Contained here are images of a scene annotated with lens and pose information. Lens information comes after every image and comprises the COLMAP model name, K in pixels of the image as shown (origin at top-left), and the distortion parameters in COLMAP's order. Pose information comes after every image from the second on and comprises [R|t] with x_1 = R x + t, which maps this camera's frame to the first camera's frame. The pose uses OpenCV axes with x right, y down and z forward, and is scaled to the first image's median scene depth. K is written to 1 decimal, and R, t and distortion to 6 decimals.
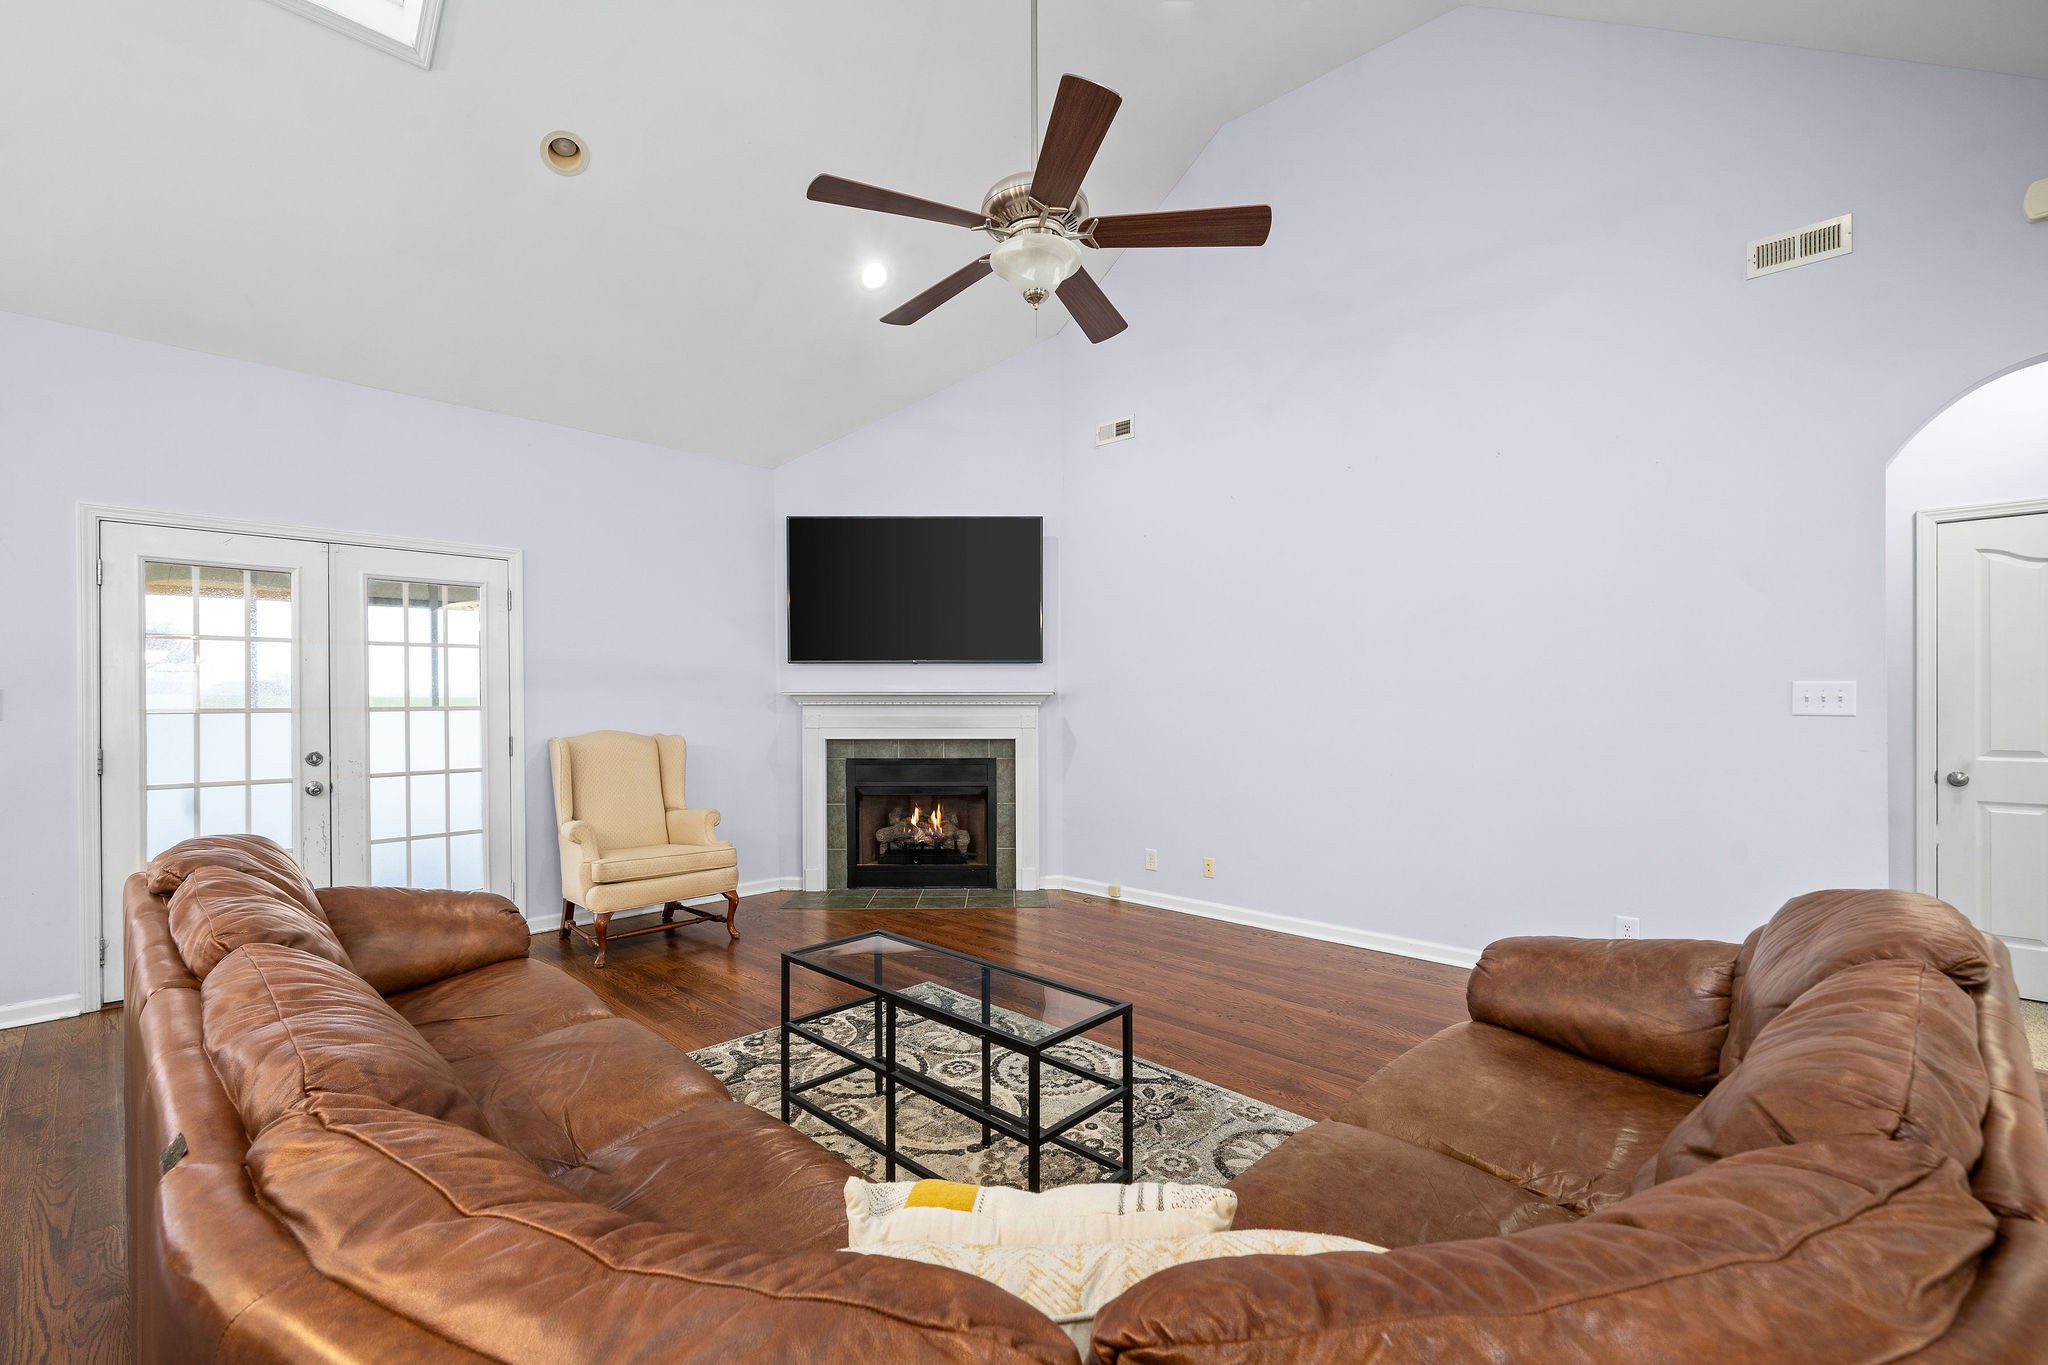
lens RADIAL K [[893.5, 0, 1024.0], [0, 893.5, 682.5], [0, 0, 1]] dist [0.000380, -0.000107]
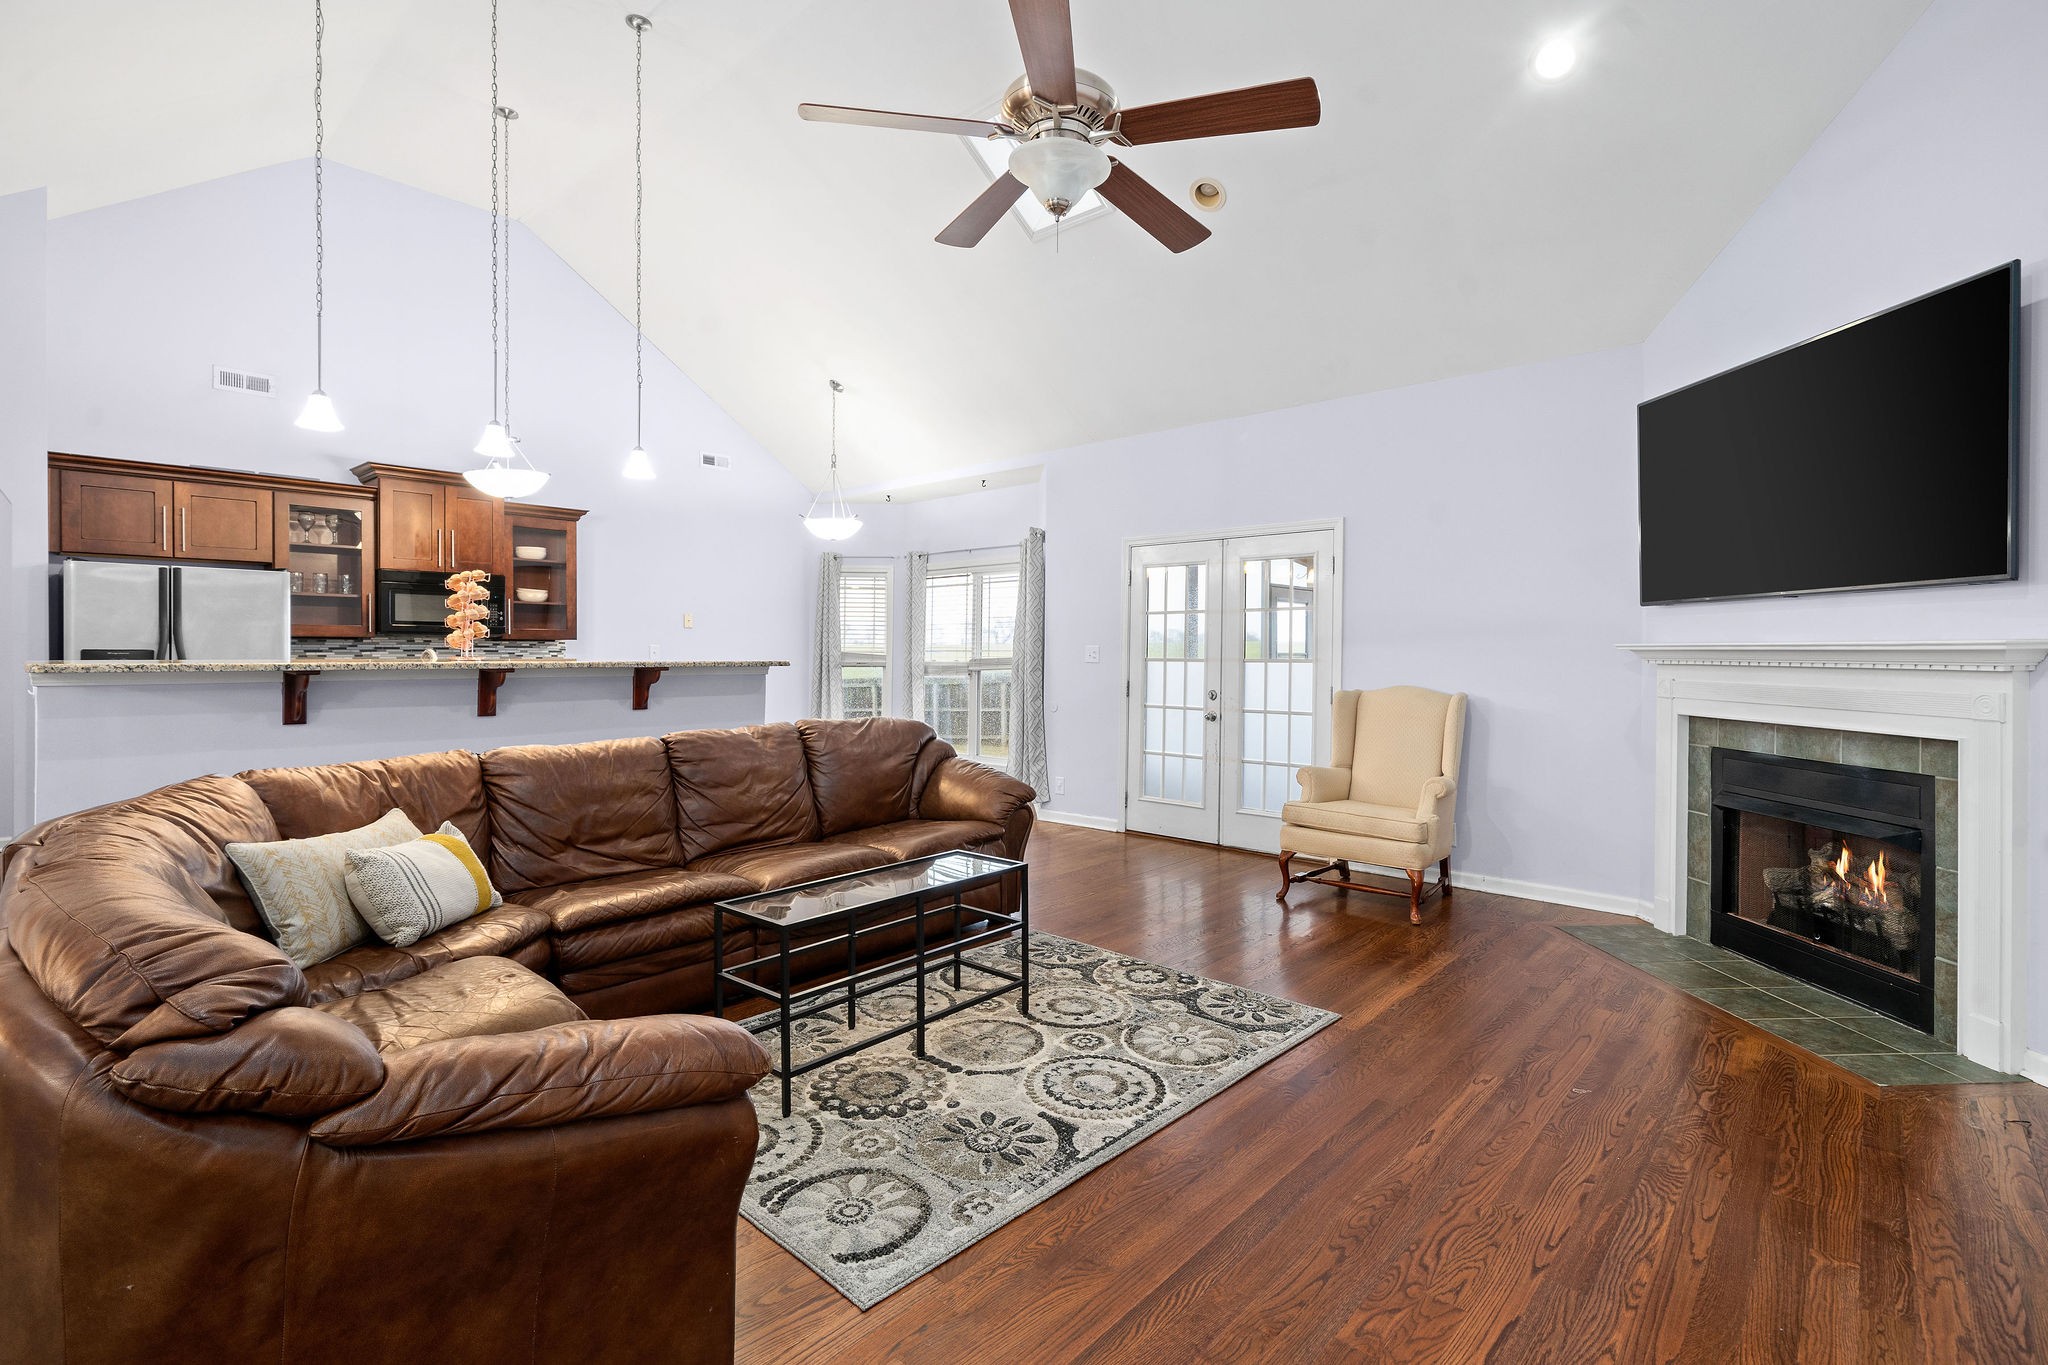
lens RADIAL K [[946.8, 0, 1033.0], [0, 946.8, 641.5], [0, 0, 1]] dist [-0.002400, -0.000709]
pose [[0.024640, -0.007167, -0.999671, 0.487828], [0.007374, 0.999948, -0.006987, 0.008759], [0.999669, -0.007199, 0.024691, 0.482311]]
